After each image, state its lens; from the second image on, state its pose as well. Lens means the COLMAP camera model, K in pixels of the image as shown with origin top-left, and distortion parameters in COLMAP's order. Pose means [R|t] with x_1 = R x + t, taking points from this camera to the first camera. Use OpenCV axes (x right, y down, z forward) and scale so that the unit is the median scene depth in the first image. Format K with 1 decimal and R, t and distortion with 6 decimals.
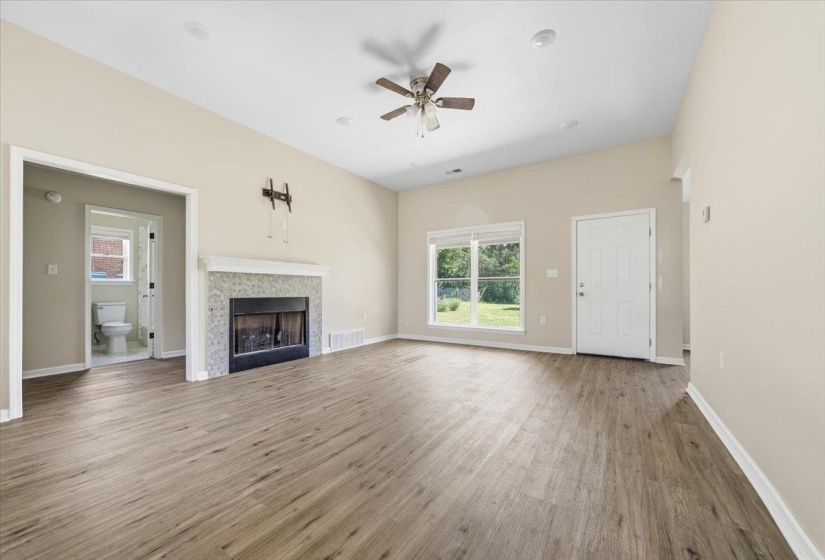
lens RADIAL K [[318.1, 0, 413.5], [0, 318.1, 288.4], [0, 0, 1]] dist [-0.001087, -0.000108]
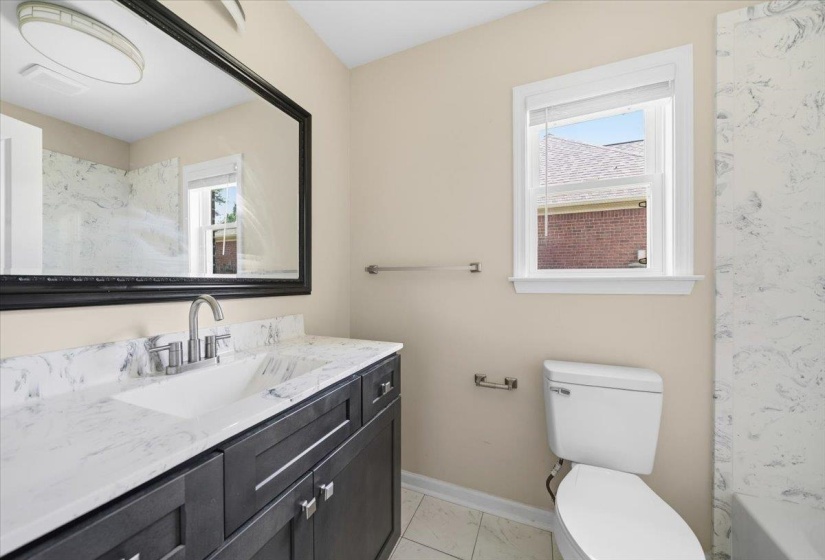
lens RADIAL K [[318.1, 0, 413.5], [0, 318.1, 288.4], [0, 0, 1]] dist [-0.001087, -0.000108]
pose [[0.155849, 0.005683, -0.987765, -0.700278], [0.008507, 0.999939, 0.007096, -0.018784], [0.987744, -0.009509, 0.155791, 0.781833]]
